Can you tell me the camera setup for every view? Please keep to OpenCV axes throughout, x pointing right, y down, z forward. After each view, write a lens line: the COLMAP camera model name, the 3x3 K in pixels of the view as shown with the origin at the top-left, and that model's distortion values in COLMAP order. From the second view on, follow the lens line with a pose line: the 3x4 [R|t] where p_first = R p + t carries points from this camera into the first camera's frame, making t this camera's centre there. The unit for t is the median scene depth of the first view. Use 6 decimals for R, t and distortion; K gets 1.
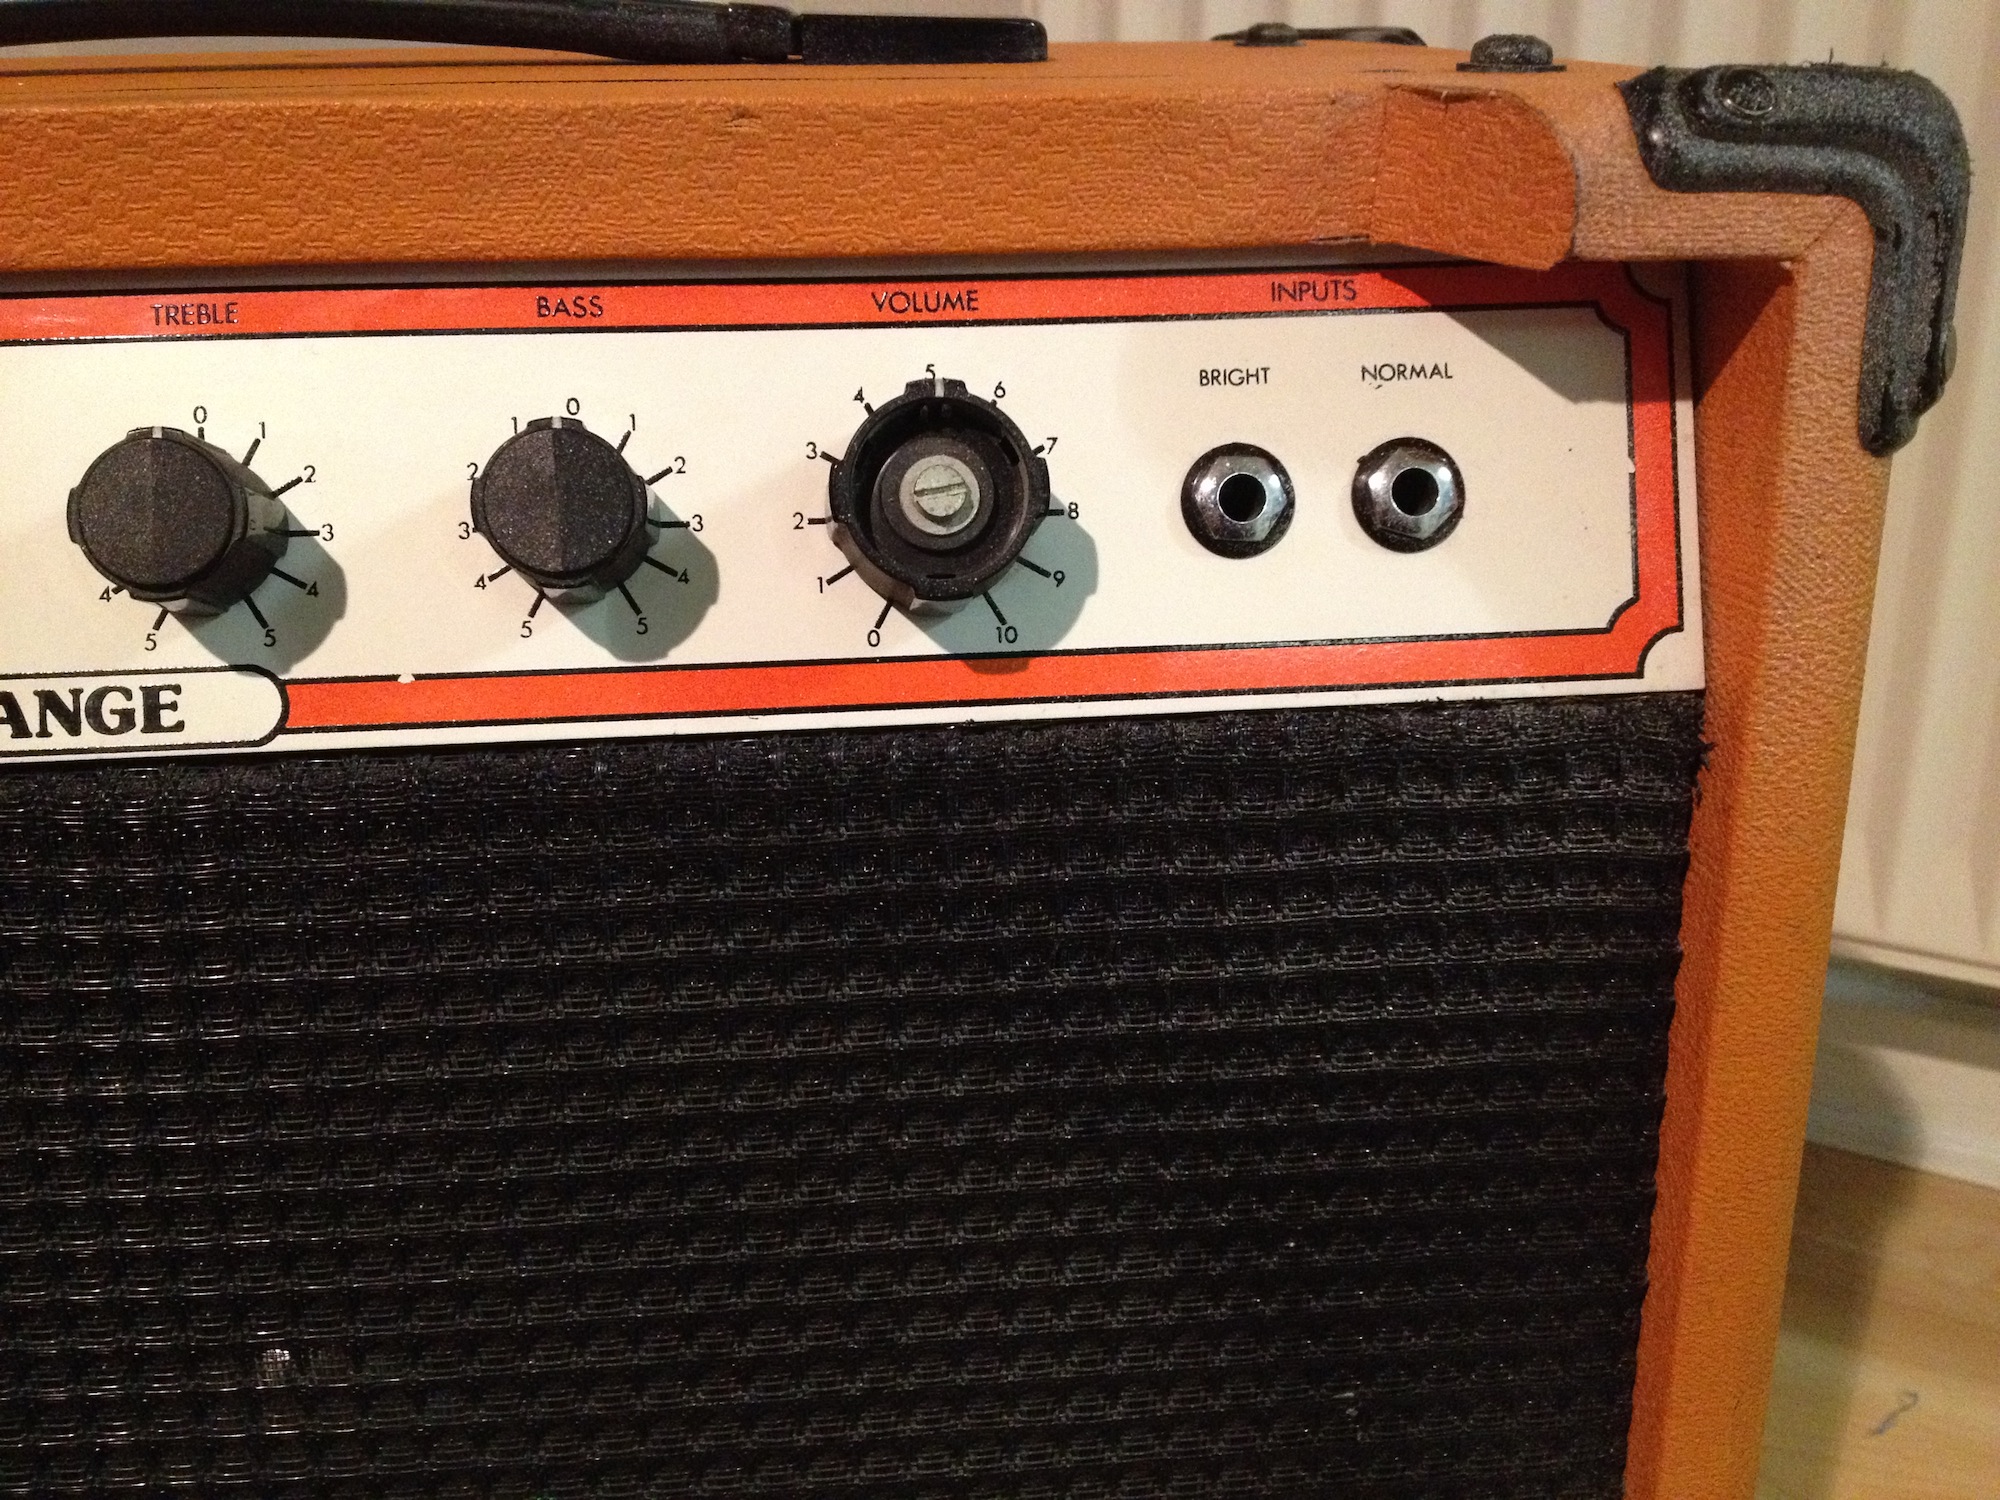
lens RADIAL K [[2024.6, 0, 1006.5], [0, 2024.6, 683.4], [0, 0, 1]] dist [0.197377, -0.492347]
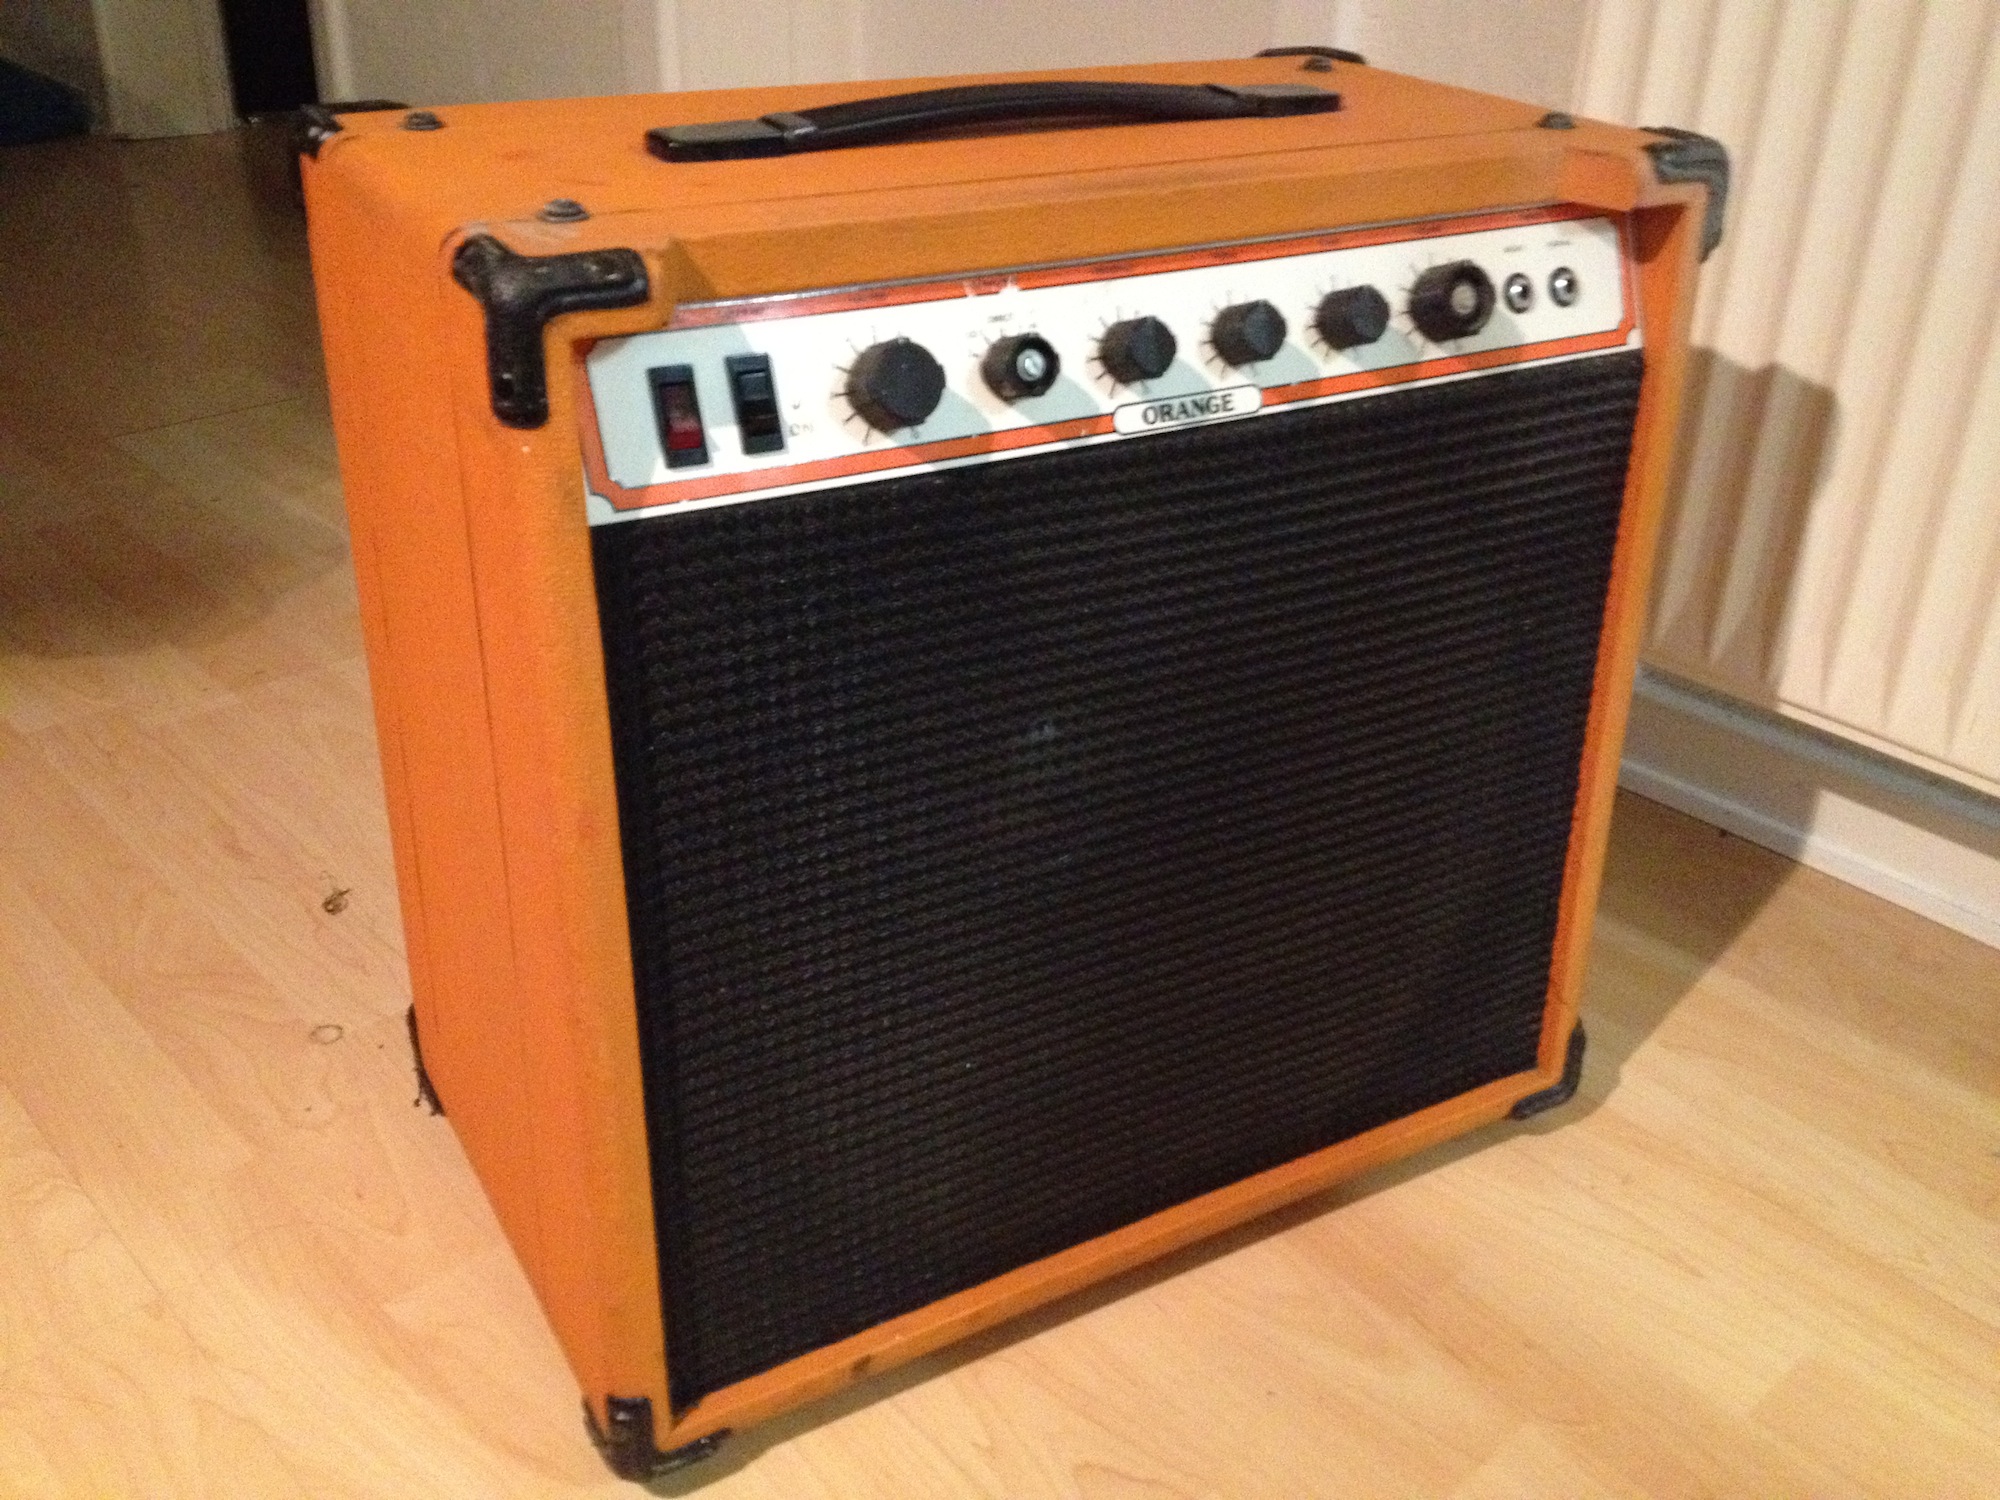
lens RADIAL K [[2024.6, 0, 1006.5], [0, 2024.6, 683.4], [0, 0, 1]] dist [0.197377, -0.492347]
pose [[0.900658, -0.153101, 0.406663, -1.135711], [0.121084, 0.987231, 0.103503, 0.040265], [-0.417317, -0.043981, 0.907696, -0.854239]]
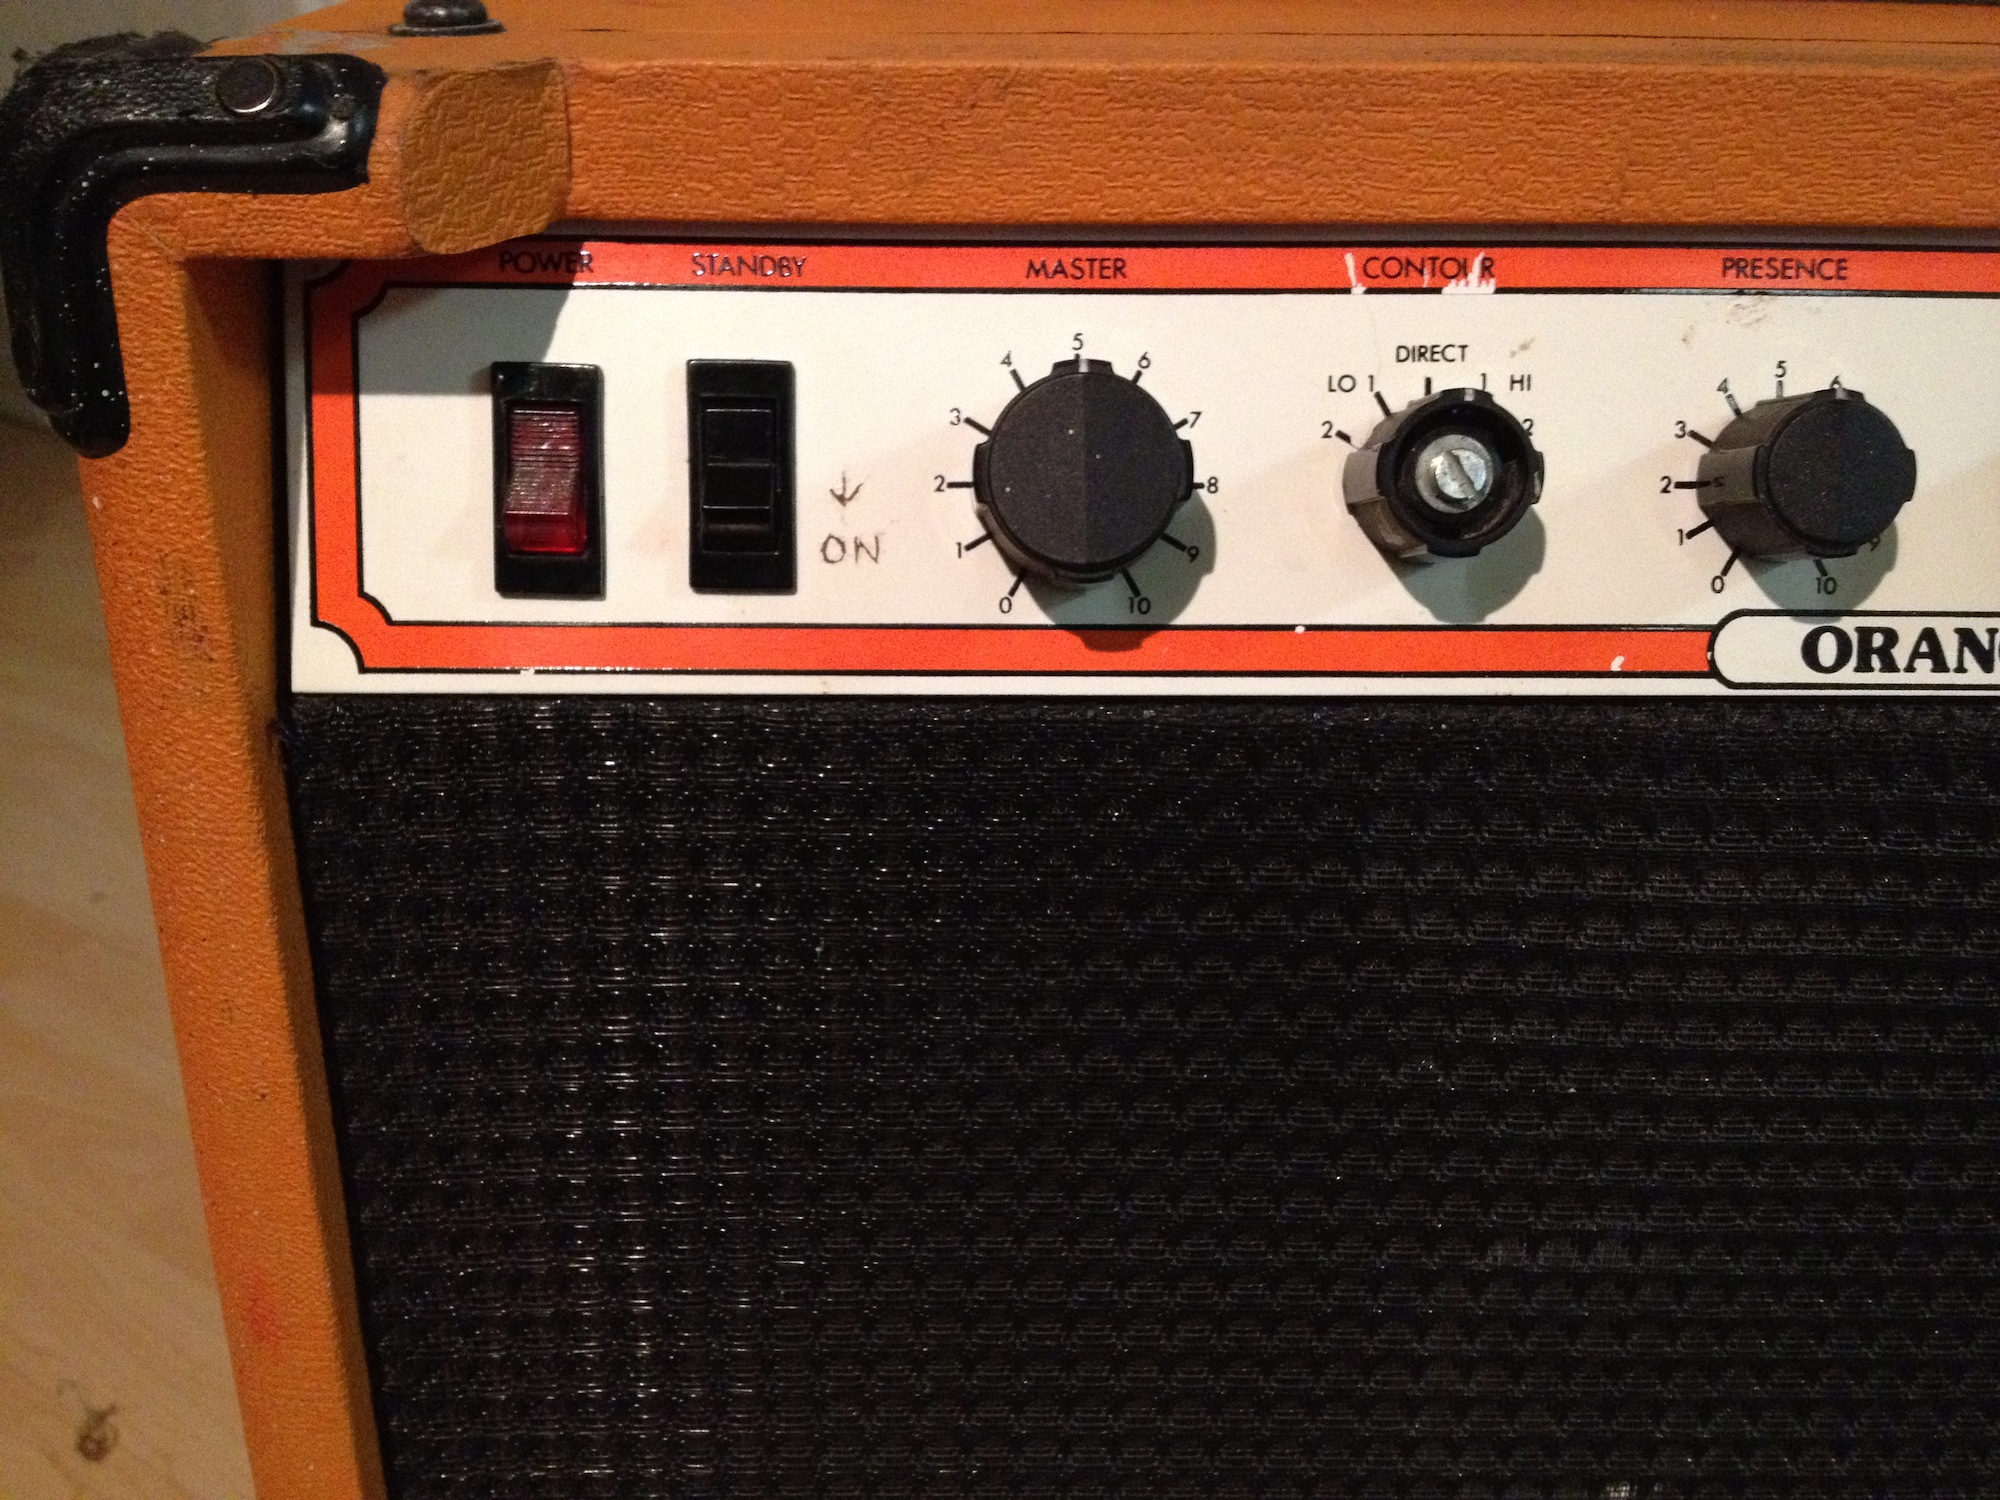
lens RADIAL K [[2055.5, 0, 948.0], [0, 2055.5, 650.5], [0, 0, 1]] dist [0.353715, -0.969945]
pose [[0.997986, 0.042106, -0.047449, -0.563250], [-0.042276, 0.999103, -0.002599, 0.023884], [0.047297, 0.004599, 0.998870, -0.056887]]
